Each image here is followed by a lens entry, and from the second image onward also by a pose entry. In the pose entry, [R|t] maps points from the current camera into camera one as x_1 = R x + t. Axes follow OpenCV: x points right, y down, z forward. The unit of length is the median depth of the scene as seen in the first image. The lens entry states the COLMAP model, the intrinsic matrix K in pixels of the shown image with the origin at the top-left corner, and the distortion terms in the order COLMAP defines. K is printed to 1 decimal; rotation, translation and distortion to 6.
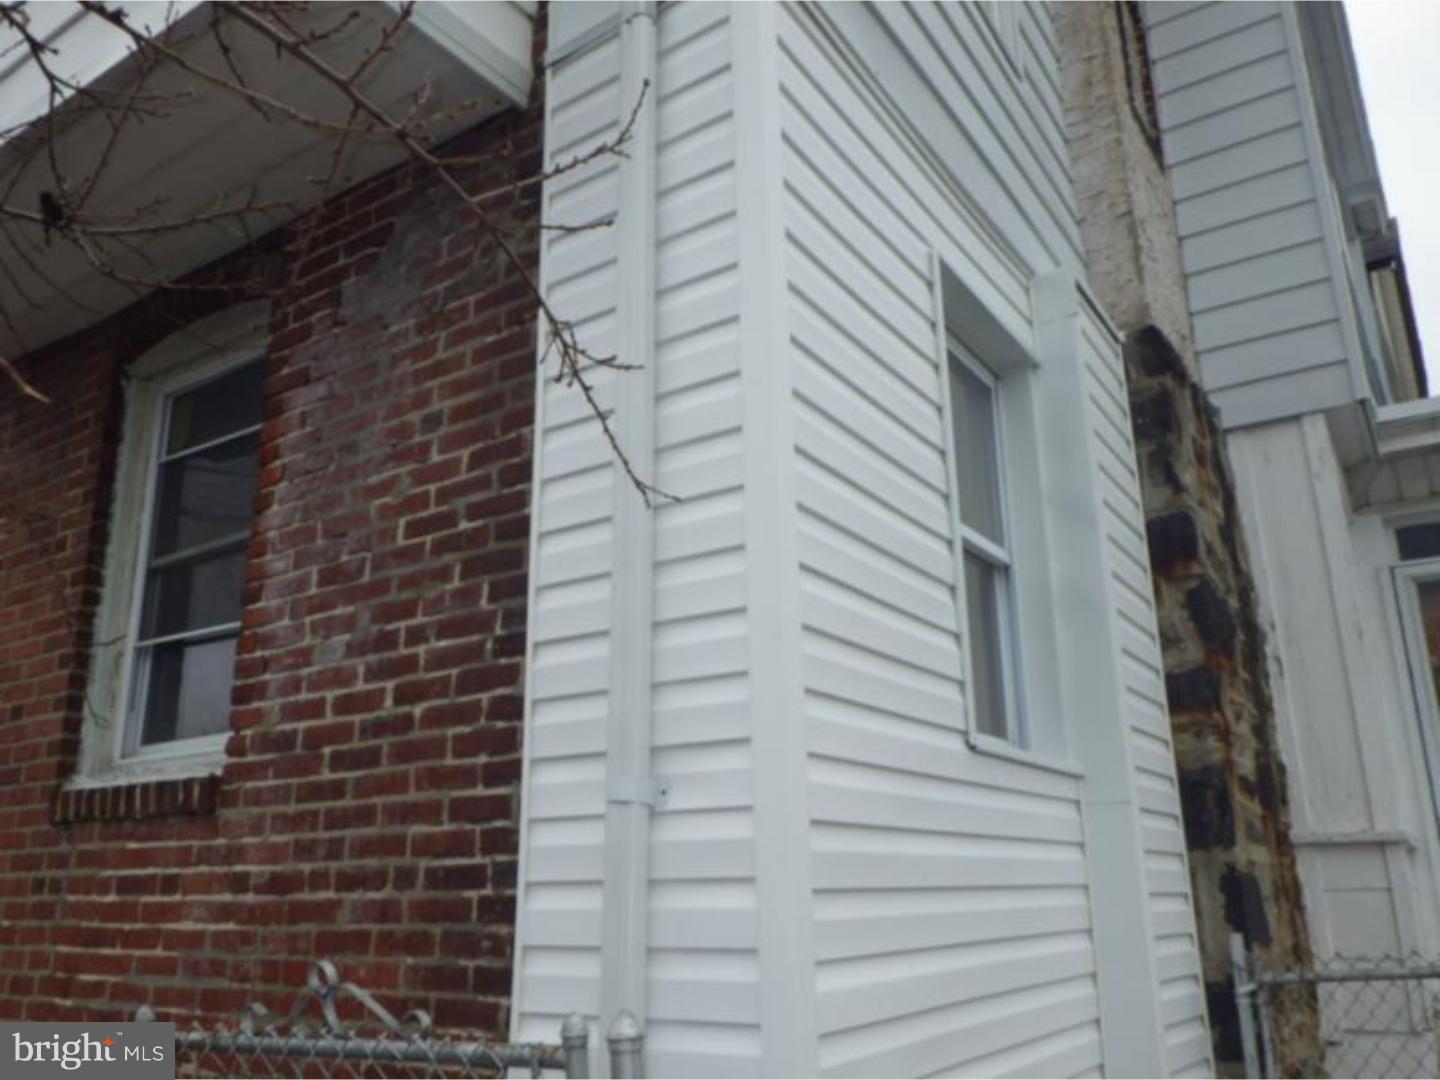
lens RADIAL K [[1193.7, 0, 719.5], [0, 1193.7, 538.8], [0, 0, 1]] dist [0.003967, -0.005249]
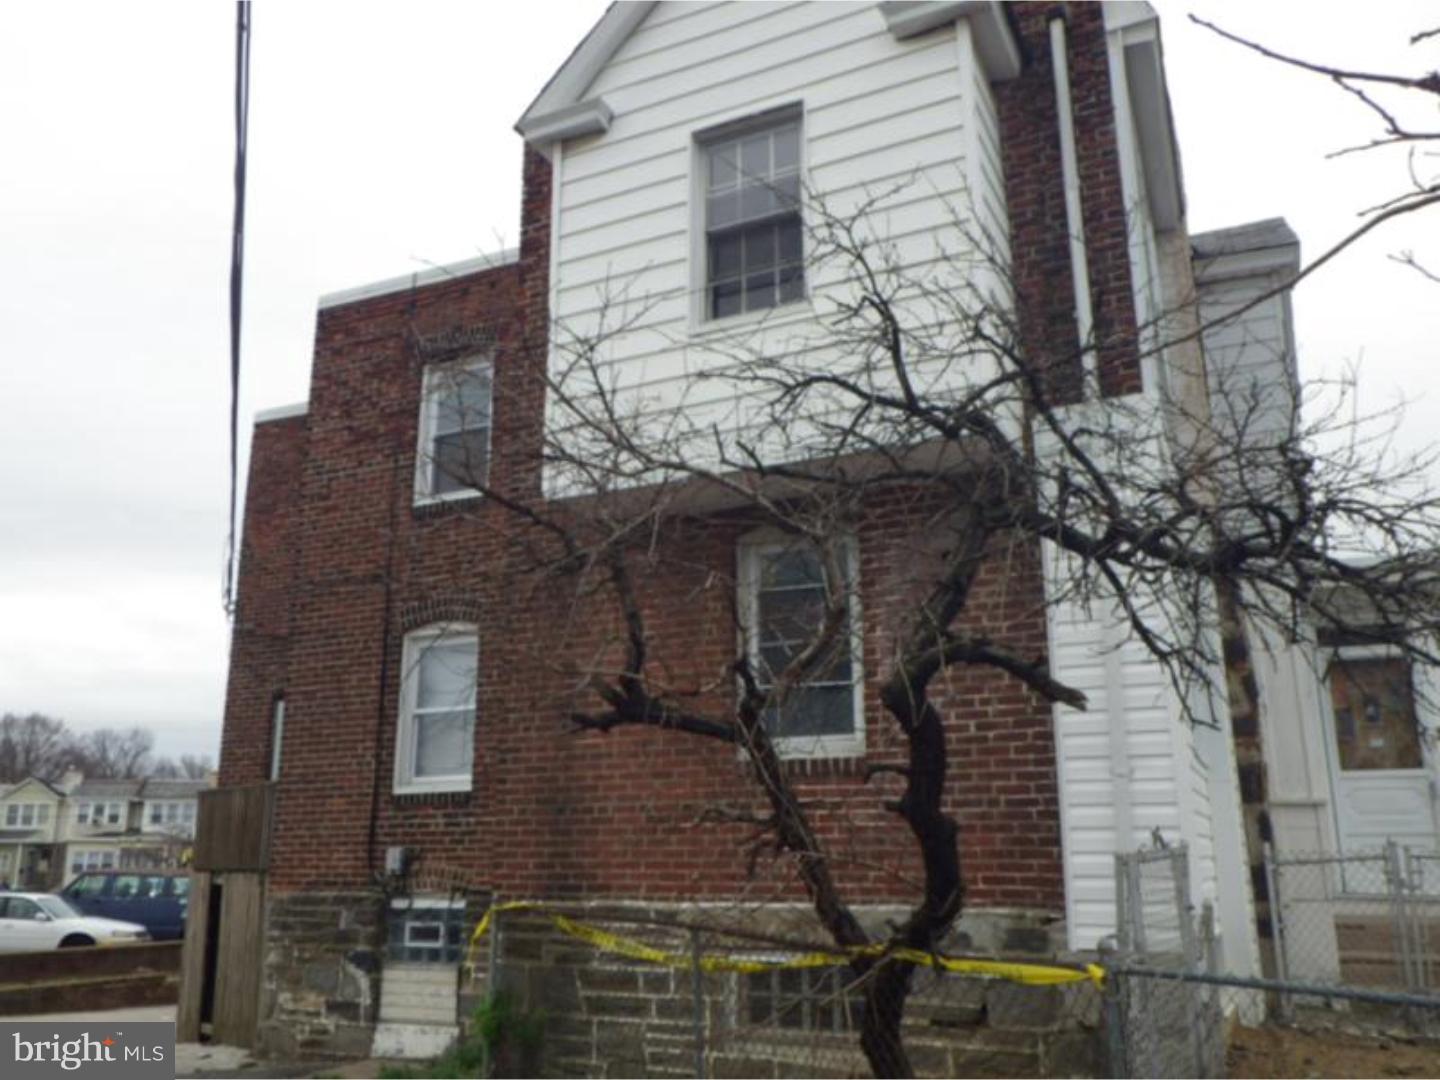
lens RADIAL K [[1193.7, 0, 719.7], [0, 1193.7, 537.6], [0, 0, 1]] dist [0.003967, -0.005249]
pose [[0.989515, 0.054118, 0.133905, -1.162078], [-0.057264, 0.998164, 0.019753, -0.273120], [-0.132590, -0.027214, 0.990797, -1.326708]]
